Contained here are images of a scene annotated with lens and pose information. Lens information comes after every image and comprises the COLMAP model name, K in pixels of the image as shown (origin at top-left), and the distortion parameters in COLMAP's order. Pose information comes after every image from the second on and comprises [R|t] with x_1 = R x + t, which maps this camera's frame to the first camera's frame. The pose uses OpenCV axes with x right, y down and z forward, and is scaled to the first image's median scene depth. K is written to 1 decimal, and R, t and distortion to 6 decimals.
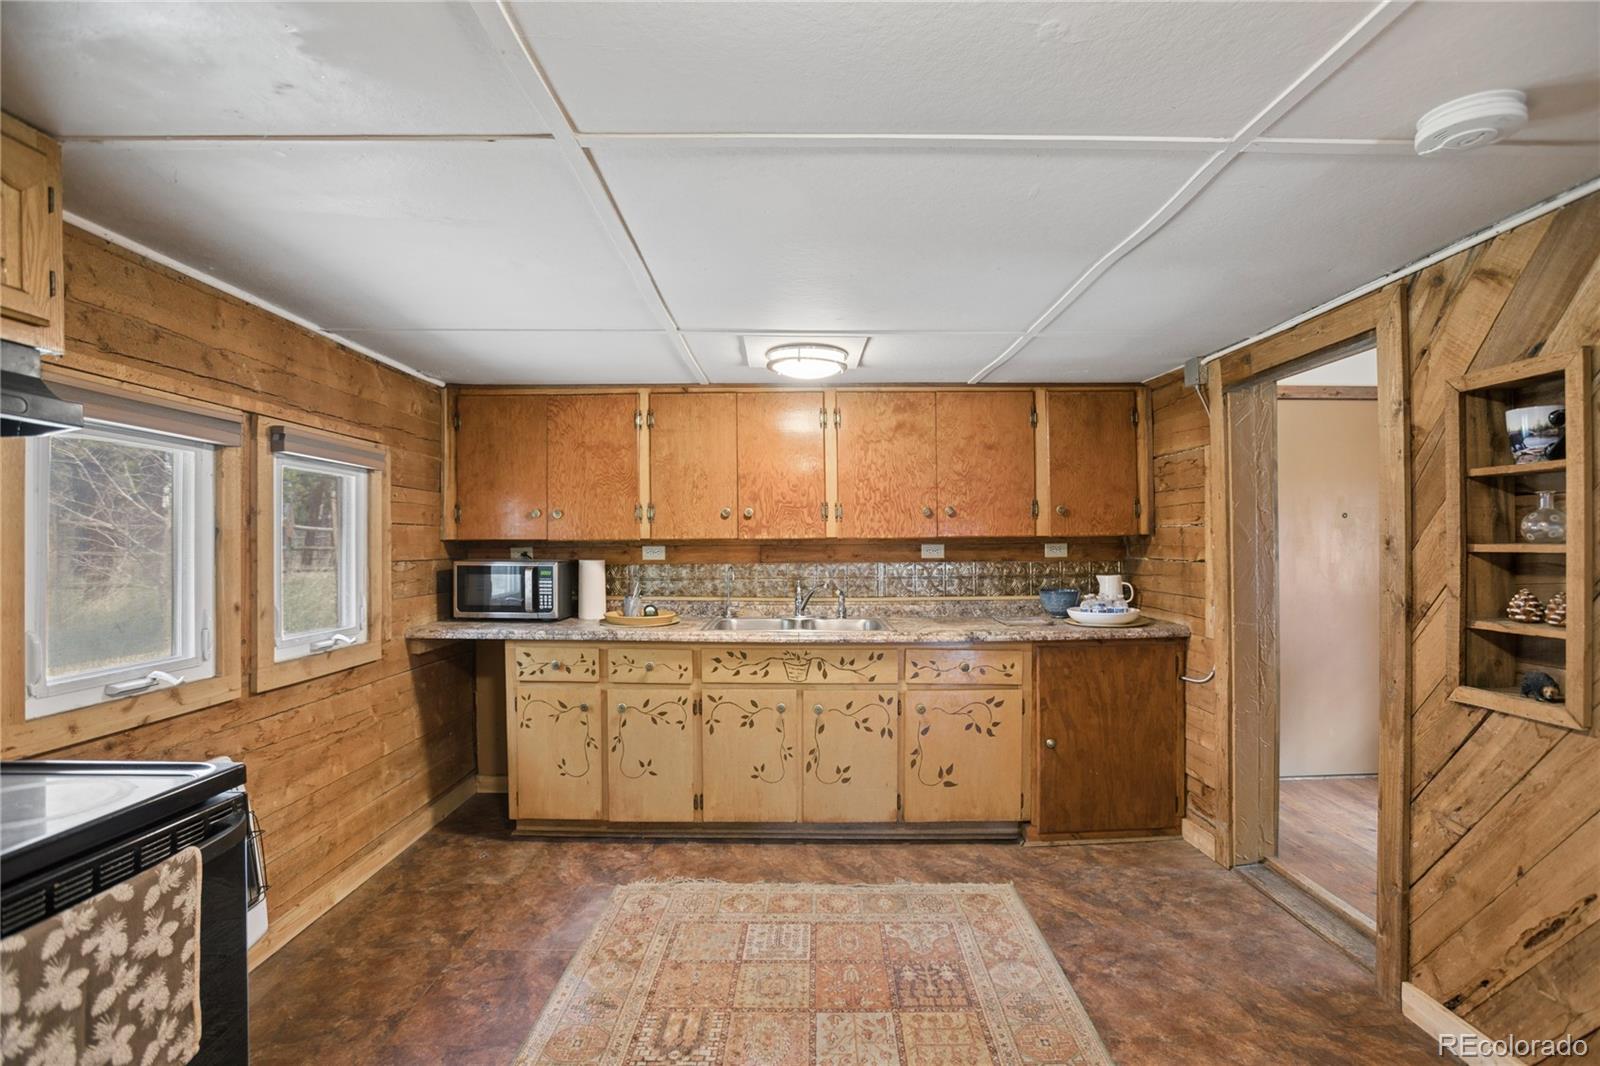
lens RADIAL K [[752.8, 0, 804.8], [0, 752.8, 550.6], [0, 0, 1]] dist [-0.077914, 0.029772]
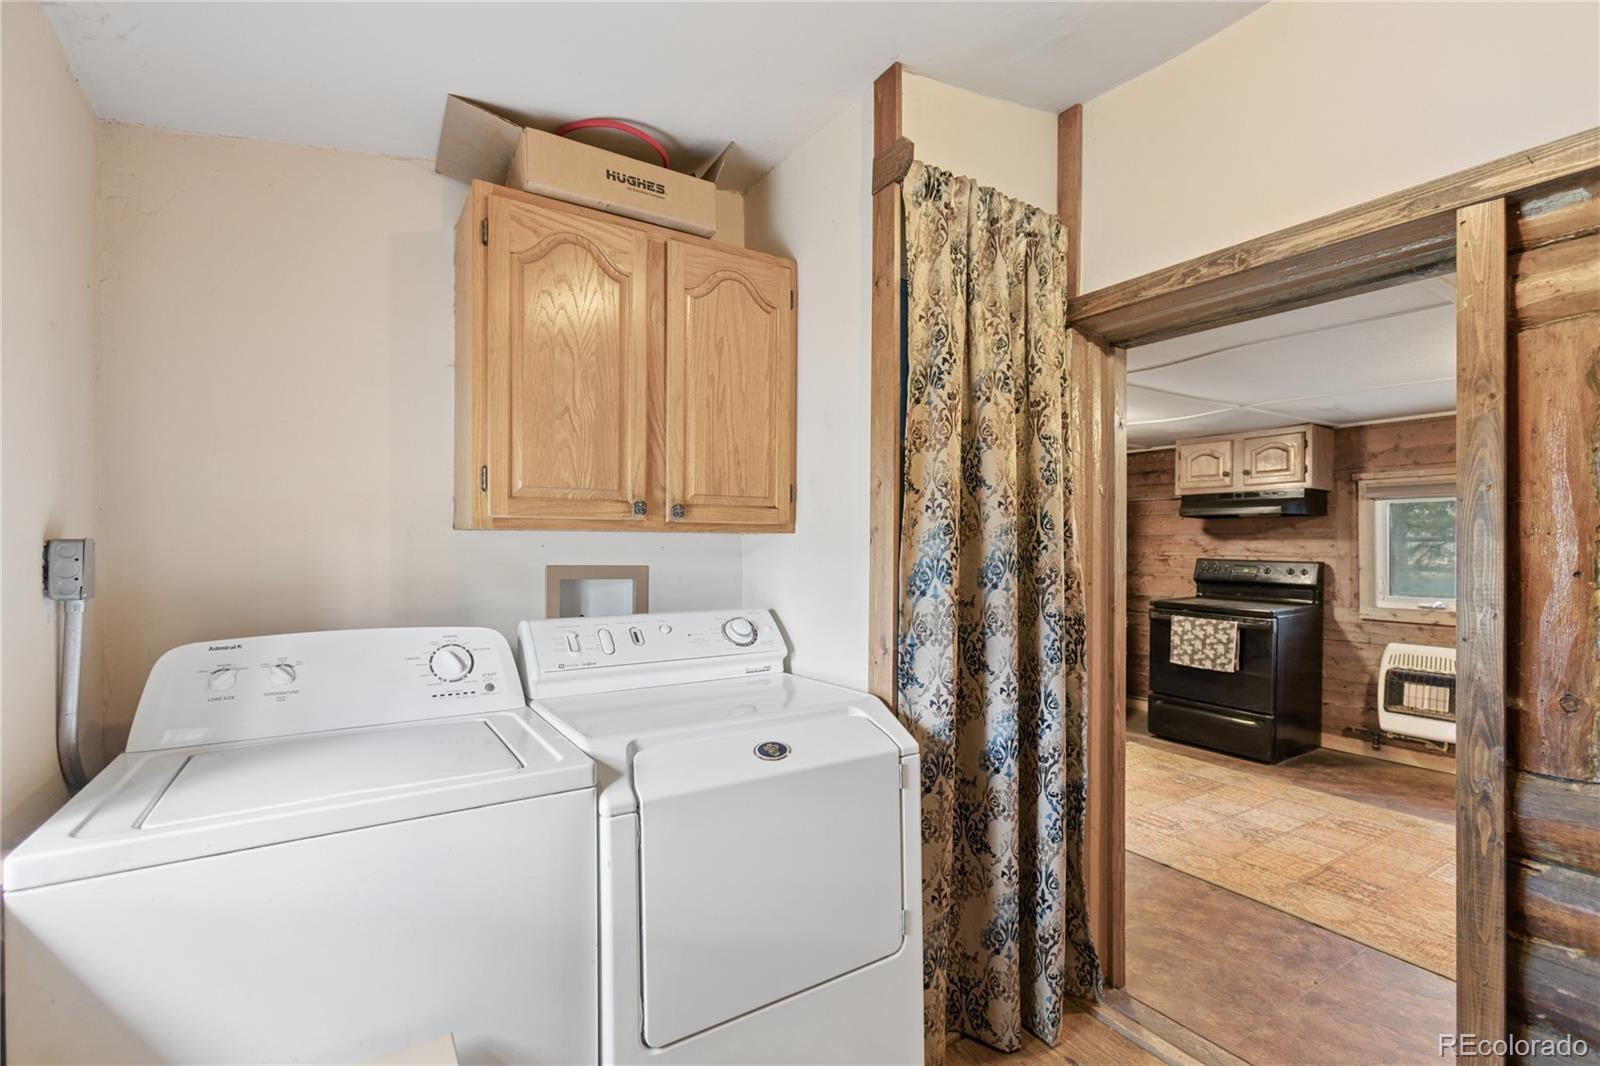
lens RADIAL K [[725.9, 0, 806.0], [0, 725.9, 545.6], [0, 0, 1]] dist [-0.013138, 0.015715]
pose [[-0.842714, 0.006659, -0.538320, 1.132068], [-0.000627, 0.999911, 0.013351, -0.020297], [0.538361, 0.011589, -0.842635, 1.058618]]
